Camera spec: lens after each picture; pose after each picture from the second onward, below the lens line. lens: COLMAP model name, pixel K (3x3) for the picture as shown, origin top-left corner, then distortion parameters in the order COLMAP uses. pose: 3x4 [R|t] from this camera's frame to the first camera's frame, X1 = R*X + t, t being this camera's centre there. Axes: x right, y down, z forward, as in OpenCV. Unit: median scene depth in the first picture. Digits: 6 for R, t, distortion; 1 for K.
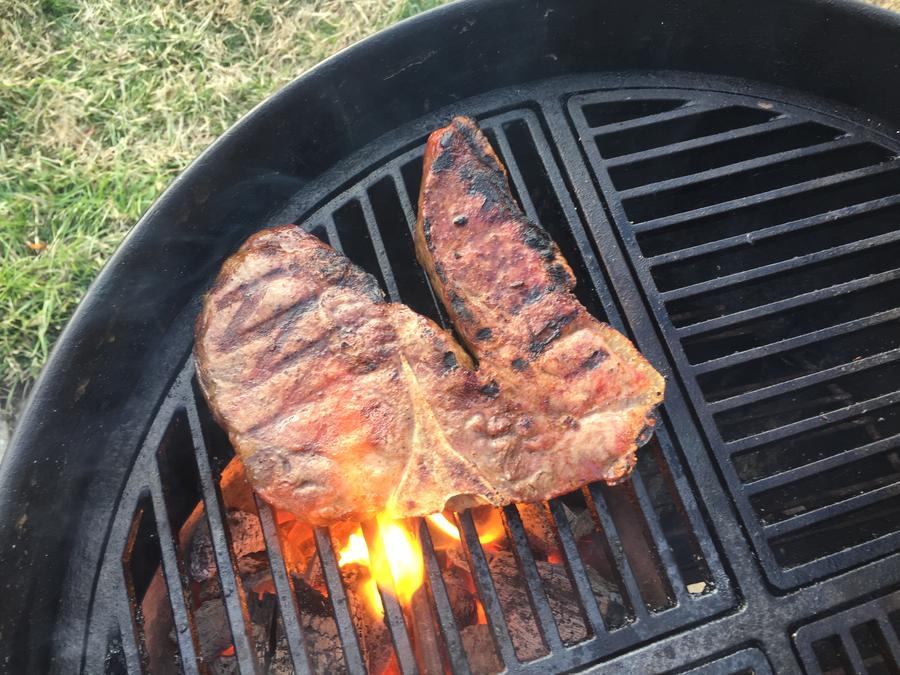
lens RADIAL K [[788.6, 0, 448.9], [0, 788.6, 337.0], [0, 0, 1]] dist [0.052467, -0.063918]
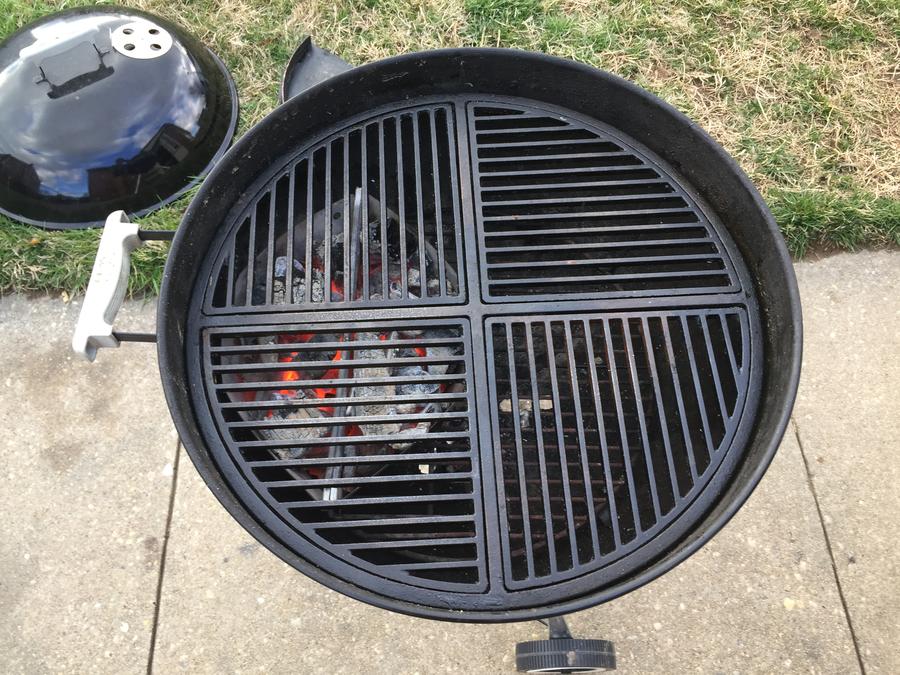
lens RADIAL K [[764.6, 0, 448.2], [0, 764.6, 333.9], [0, 0, 1]] dist [0.082785, -0.102907]
pose [[0.965170, 0.166543, -0.201768, 0.733141], [-0.183577, 0.980598, -0.068749, 0.550508], [0.186404, 0.103395, 0.977017, -1.163907]]
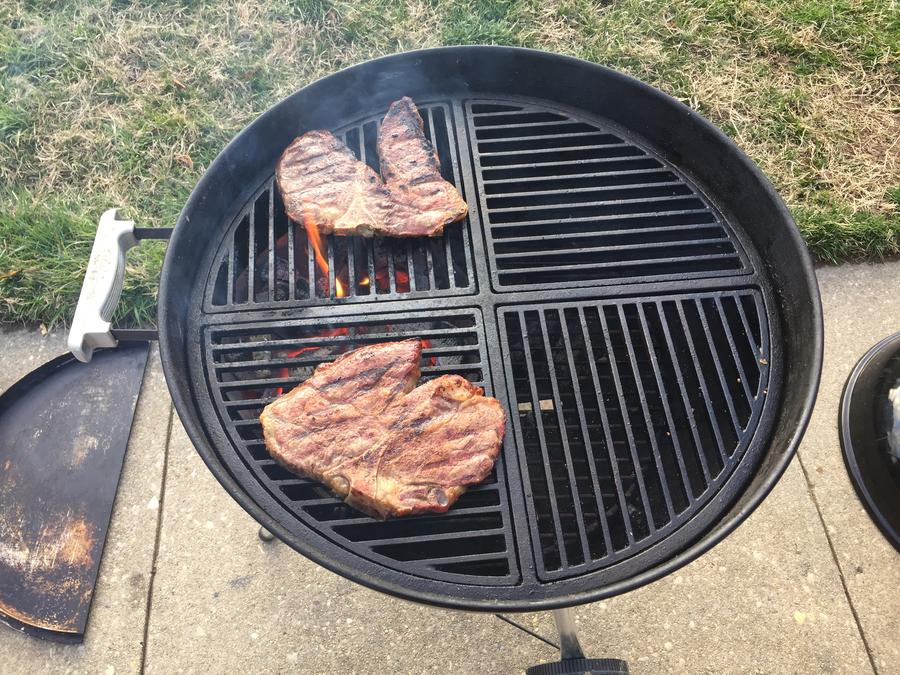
lens RADIAL K [[764.6, 0, 448.8], [0, 764.6, 332.9], [0, 0, 1]] dist [0.082785, -0.102907]
pose [[0.976298, 0.125351, -0.176435, 0.643804], [-0.150693, 0.978841, -0.138424, 0.715688], [0.155350, 0.161731, 0.974530, -1.098915]]
